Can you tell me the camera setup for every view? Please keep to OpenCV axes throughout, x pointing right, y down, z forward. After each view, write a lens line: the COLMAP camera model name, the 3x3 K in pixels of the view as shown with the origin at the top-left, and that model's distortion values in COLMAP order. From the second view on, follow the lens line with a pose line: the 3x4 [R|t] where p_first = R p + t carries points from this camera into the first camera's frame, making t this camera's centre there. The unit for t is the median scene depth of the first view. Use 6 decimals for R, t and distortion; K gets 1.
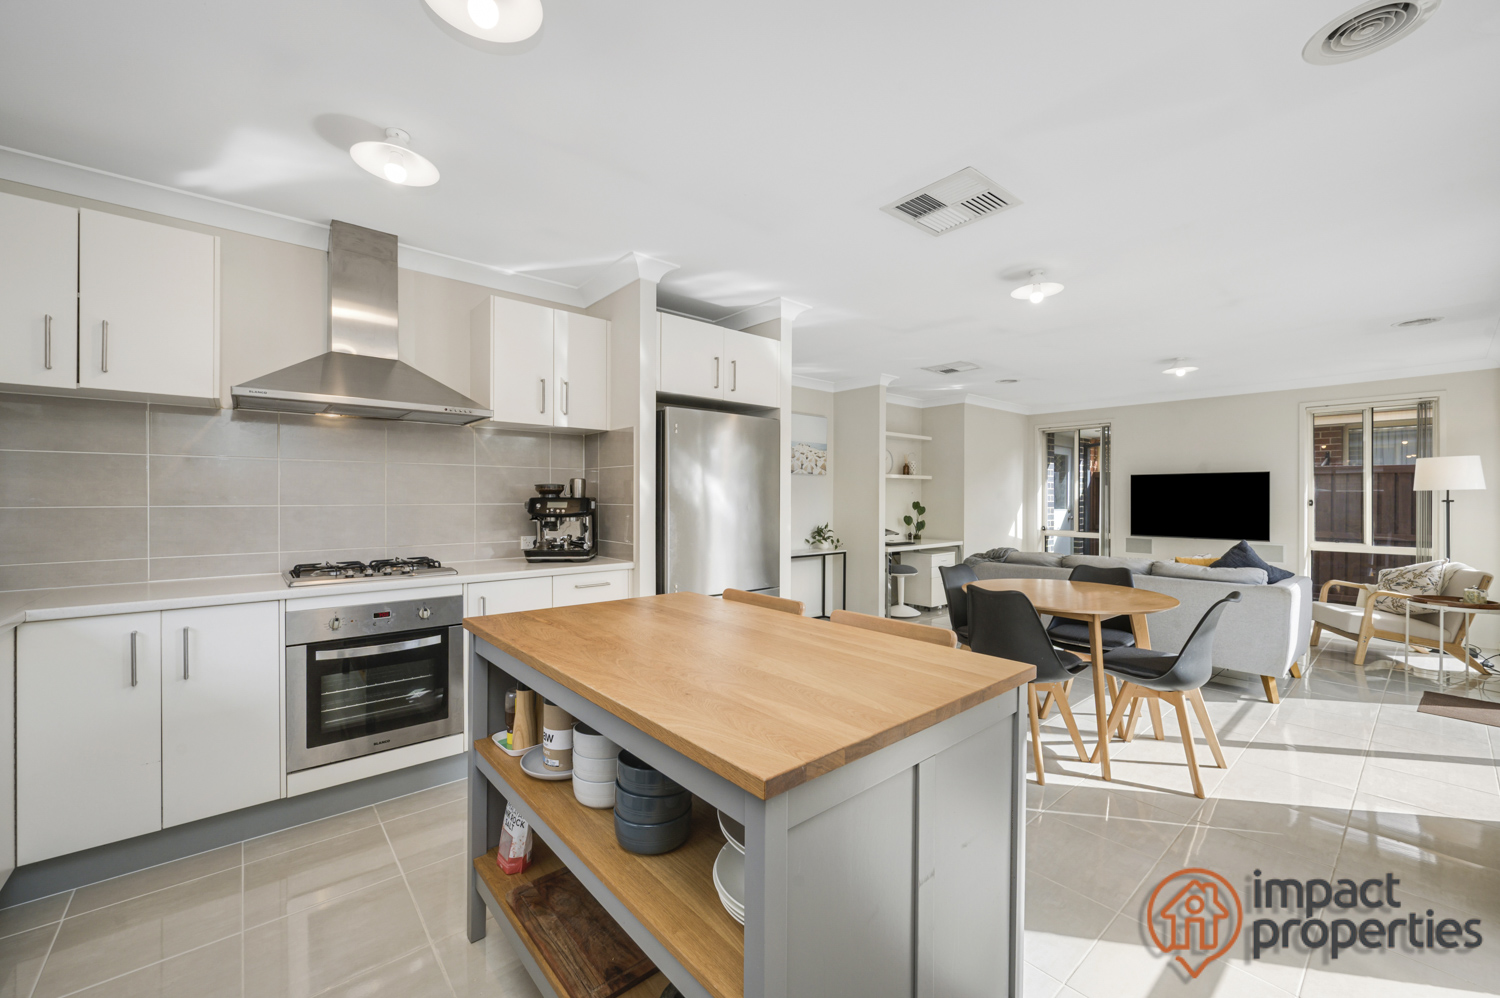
lens RADIAL K [[595.6, 0, 750.0], [0, 595.6, 499.0], [0, 0, 1]] dist [-0.000403, -0.000266]
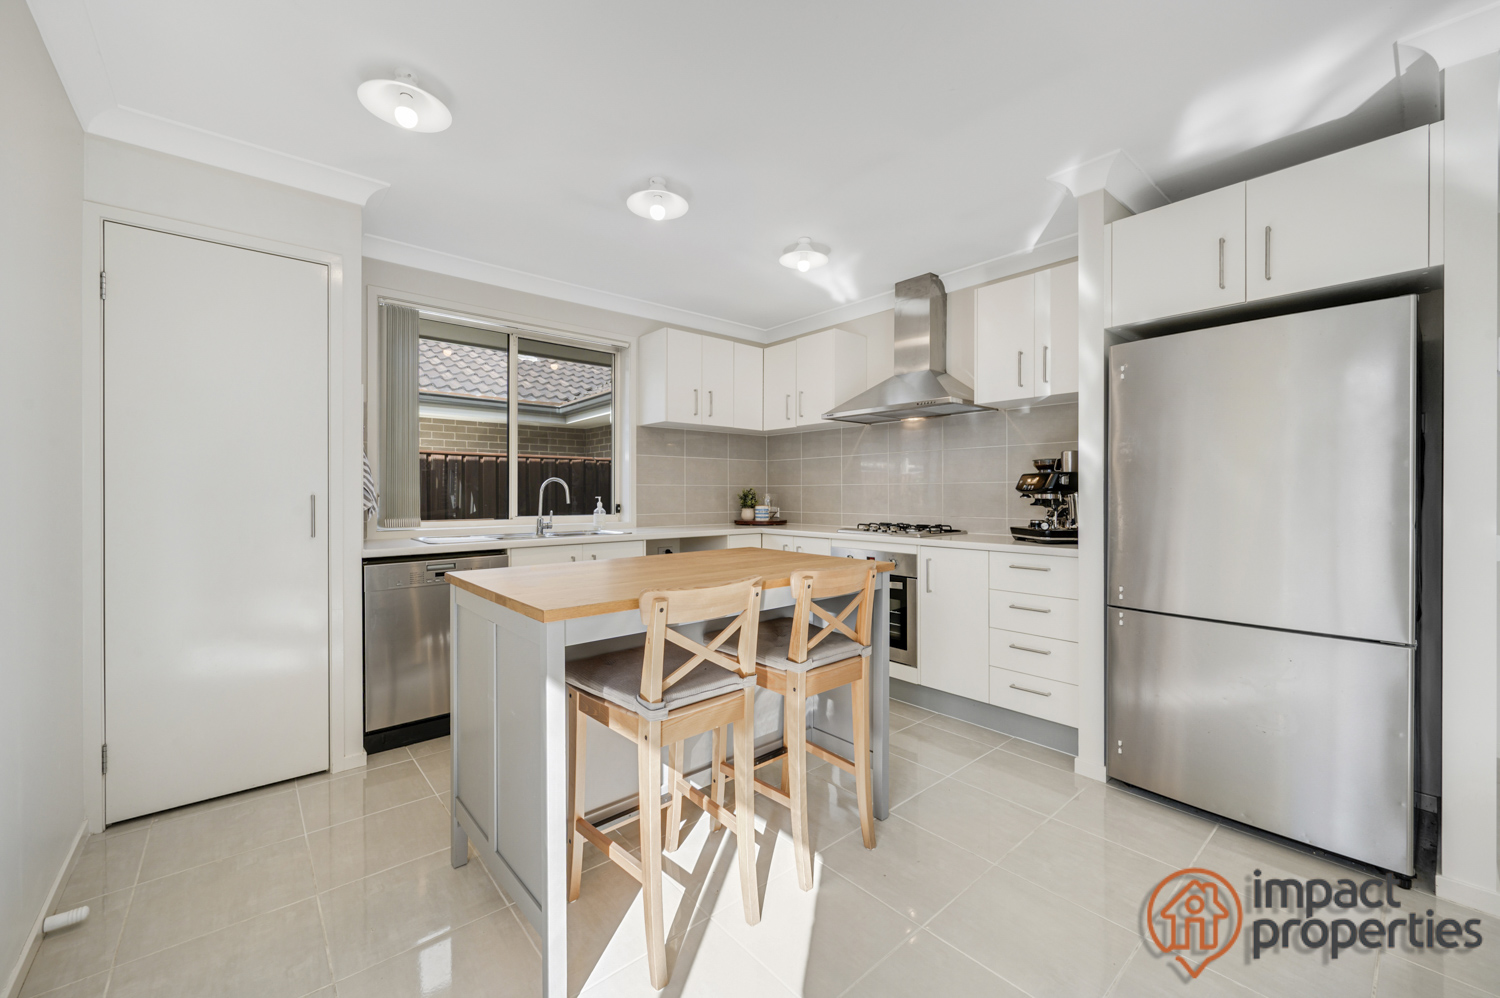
lens RADIAL K [[594.9, 0, 756.1], [0, 594.9, 496.0], [0, 0, 1]] dist [-0.001655, -0.000156]
pose [[0.000914, 0.002249, -0.999997, 0.607002], [-0.003444, 0.999992, 0.002246, 0.032991], [0.999994, 0.003442, 0.000922, 0.552200]]
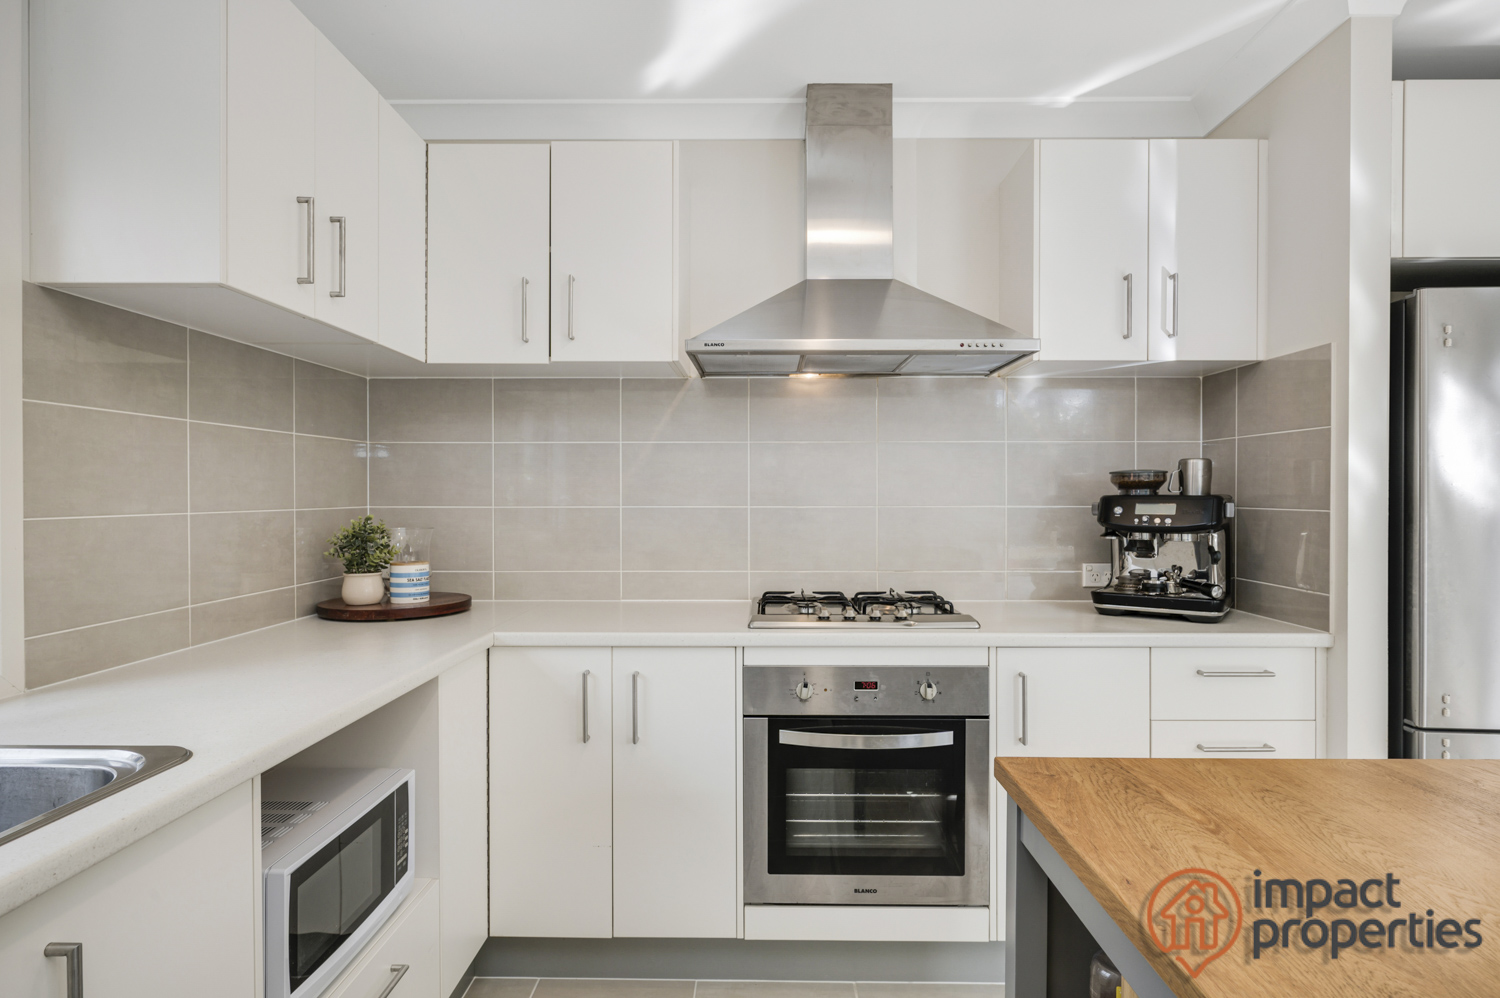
lens RADIAL K [[828.1, 0, 750.0], [0, 828.1, 499.0], [0, 0, 1]] dist [-0.000417, 0.000955]
pose [[0.750103, 0.001775, -0.661319, -0.106629], [-0.000817, 0.999998, 0.001757, -0.000248], [0.661321, -0.000777, 0.750103, 0.209292]]
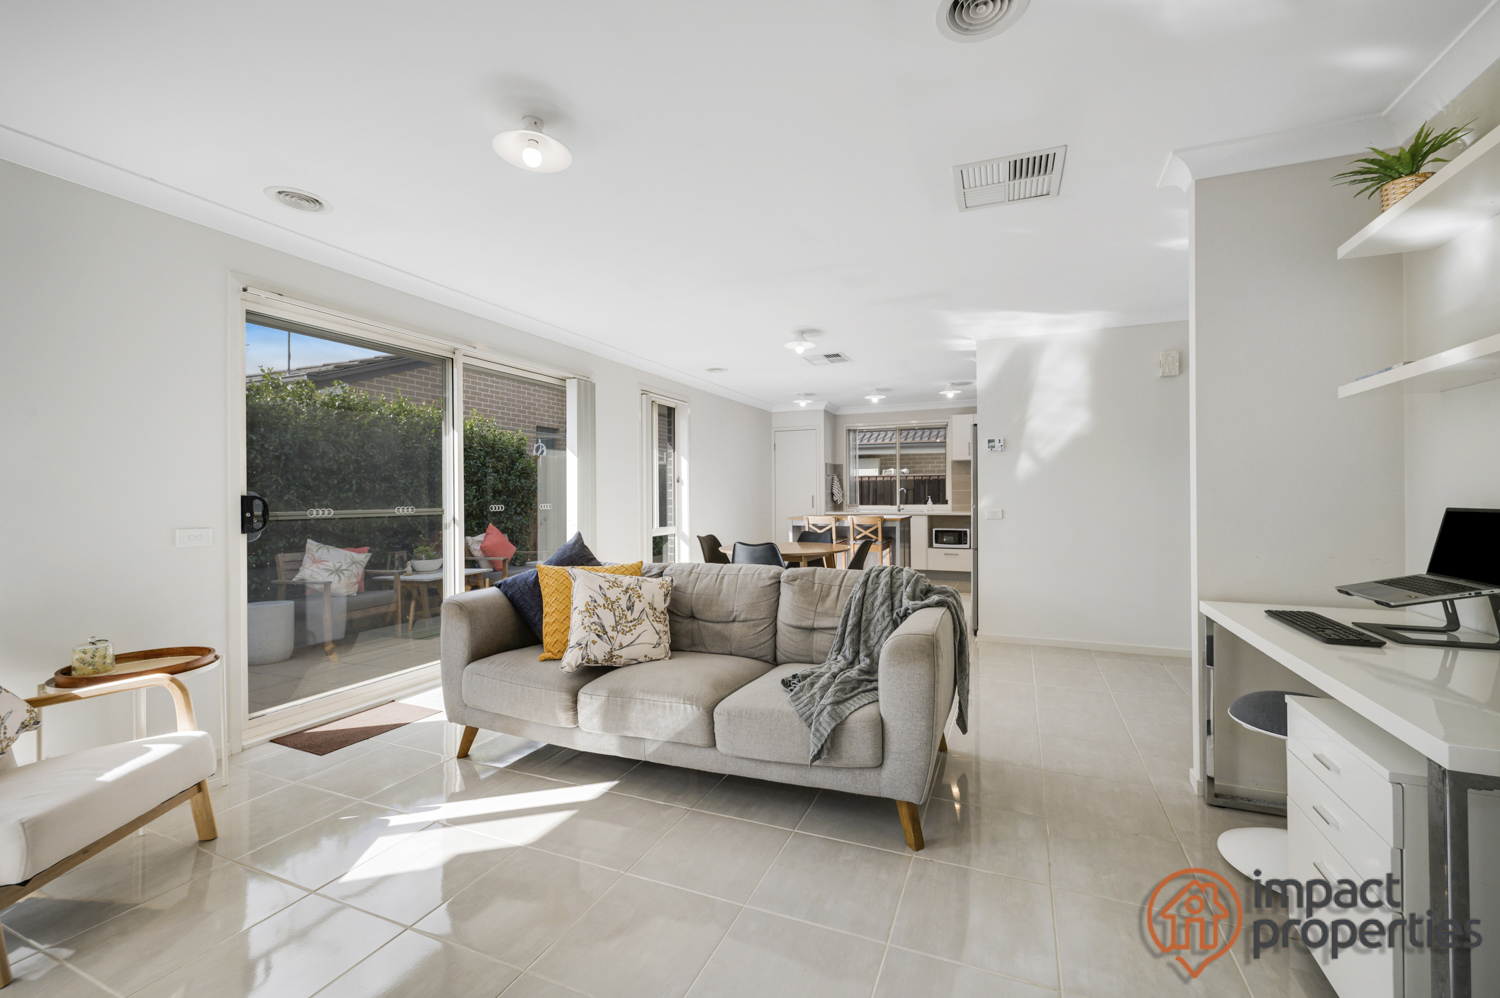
lens RADIAL K [[595.9, 0, 777.5], [0, 595.9, 490.0], [0, 0, 1]] dist [0.000562, 0.000117]
pose [[-0.888472, -0.002243, -0.458926, 1.222672], [0.000885, 0.999978, -0.006600, 0.027069], [0.458930, -0.006270, -0.888450, 2.309386]]
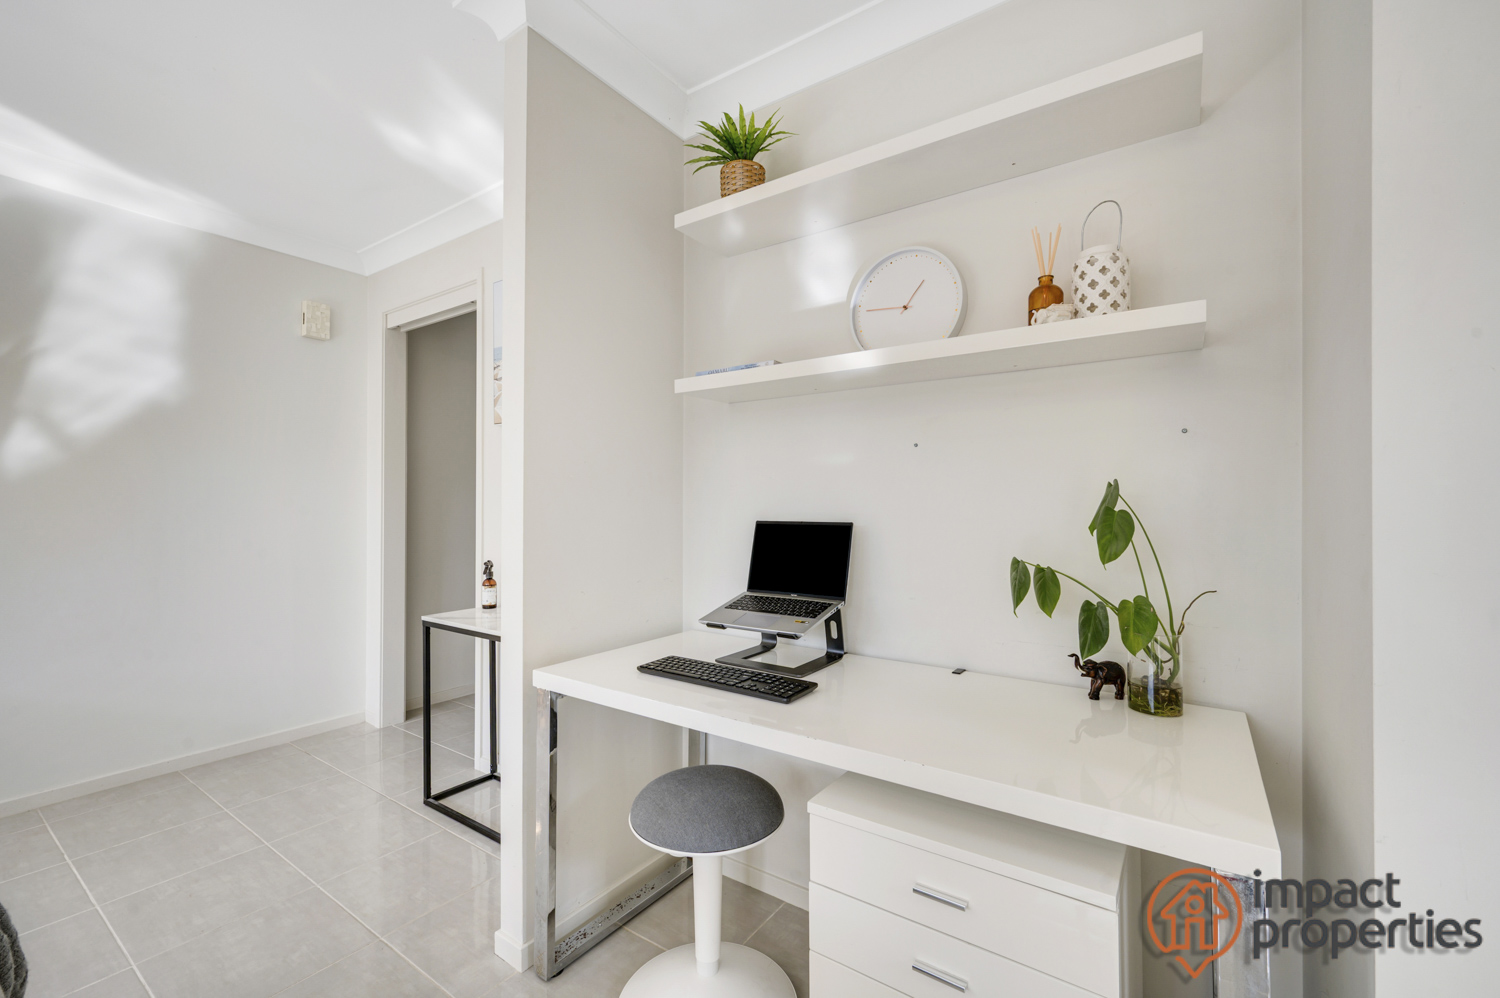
lens RADIAL K [[641.8, 0, 755.9], [0, 641.8, 500.2], [0, 0, 1]] dist [-0.001306, -0.000072]
pose [[0.250097, -0.009443, -0.968175, 0.975160], [-0.000545, 0.999951, -0.009893, 0.027466], [0.968221, 0.003002, 0.250080, 1.947628]]
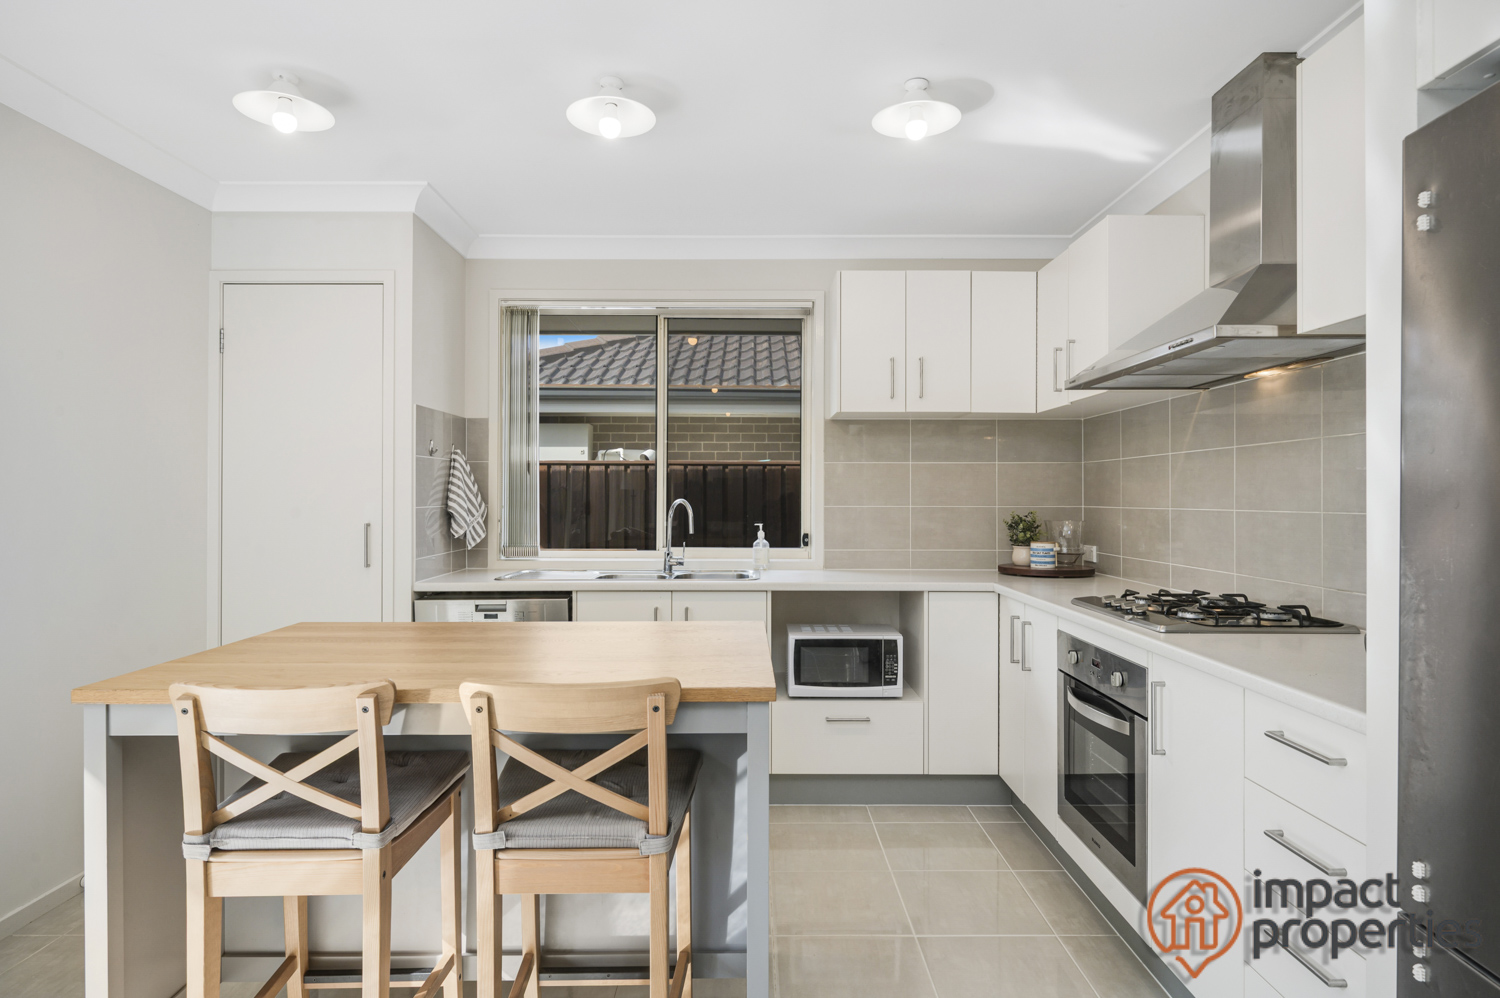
lens RADIAL K [[824.0, 0, 752.6], [0, 824.0, 489.3], [0, 0, 1]] dist [-0.002904, -0.001561]
pose [[-0.652992, -0.011780, -0.757273, 0.304400], [-0.007417, 0.999931, -0.009158, -0.001000], [0.757328, -0.000364, -0.653034, 1.015537]]
